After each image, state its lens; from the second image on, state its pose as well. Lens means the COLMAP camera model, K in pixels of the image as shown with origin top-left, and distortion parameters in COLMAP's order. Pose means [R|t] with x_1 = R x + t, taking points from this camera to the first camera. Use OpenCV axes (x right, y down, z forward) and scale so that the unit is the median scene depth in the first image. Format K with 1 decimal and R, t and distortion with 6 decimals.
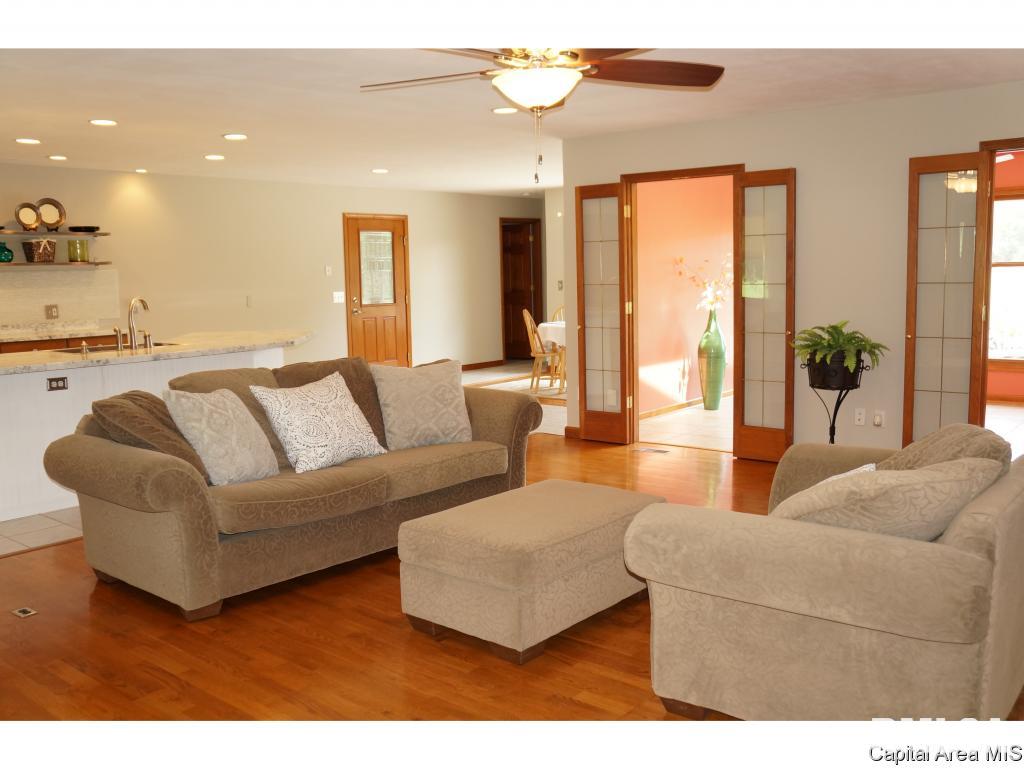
lens RADIAL K [[923.5, 0, 512.0], [0, 923.5, 384.5], [0, 0, 1]] dist [-0.135527, 0.190011]
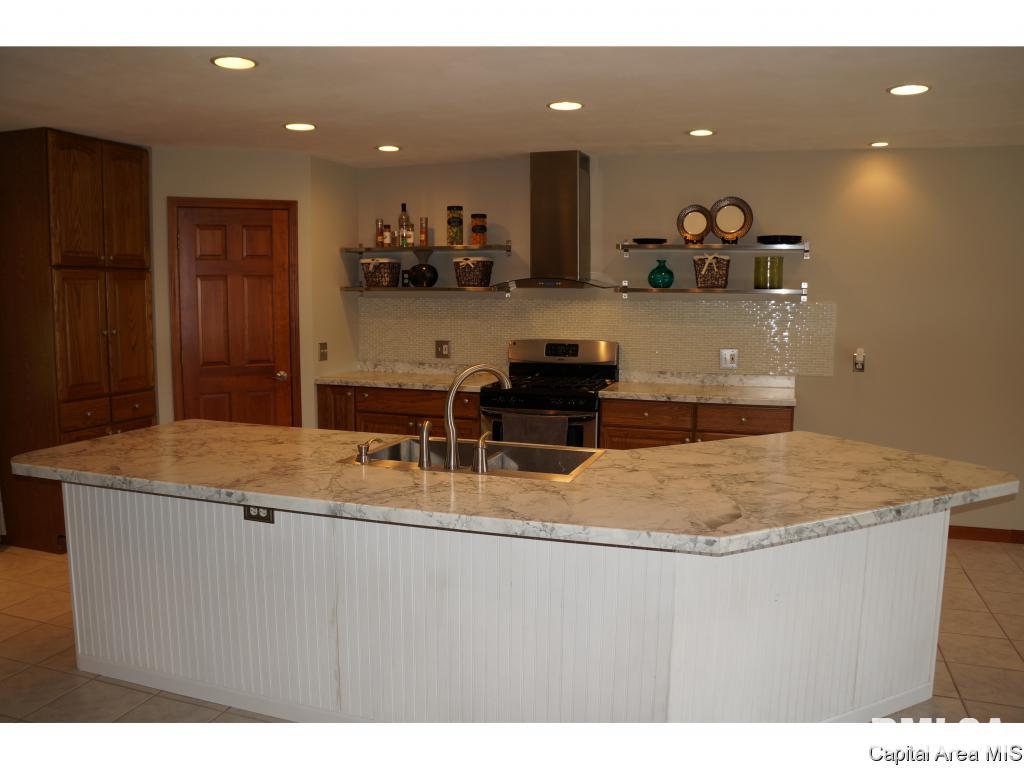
lens RADIAL K [[806.7, 0, 512.0], [0, 806.7, 384.5], [0, 0, 1]] dist [-0.187662, 0.133668]
pose [[0.364414, 0.131975, -0.921838, 0.002761], [-0.125926, 0.987798, 0.091638, -0.095778], [0.922684, 0.082689, 0.376586, 0.612150]]
